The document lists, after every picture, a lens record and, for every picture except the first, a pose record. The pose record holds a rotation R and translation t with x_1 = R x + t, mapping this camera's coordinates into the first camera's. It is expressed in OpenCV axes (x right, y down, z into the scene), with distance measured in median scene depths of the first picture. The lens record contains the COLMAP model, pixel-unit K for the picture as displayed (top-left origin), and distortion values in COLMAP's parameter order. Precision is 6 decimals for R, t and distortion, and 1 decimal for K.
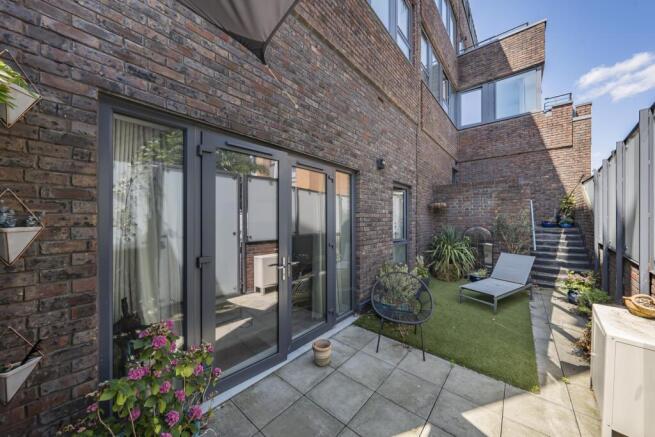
lens RADIAL K [[230.2, 0, 328.3], [0, 230.2, 218.6], [0, 0, 1]] dist [0.001309, 0.000077]
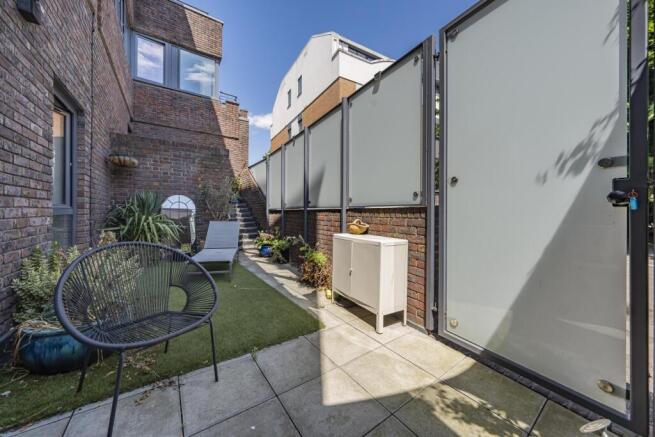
lens RADIAL K [[230.2, 0, 326.4], [0, 230.2, 209.7], [0, 0, 1]] dist [0.001309, 0.000077]
pose [[0.258873, 0.007265, 0.965884, -0.023035], [-0.002989, 0.999973, -0.006720, 0.091720], [-0.965907, -0.001147, 0.258888, 0.264118]]
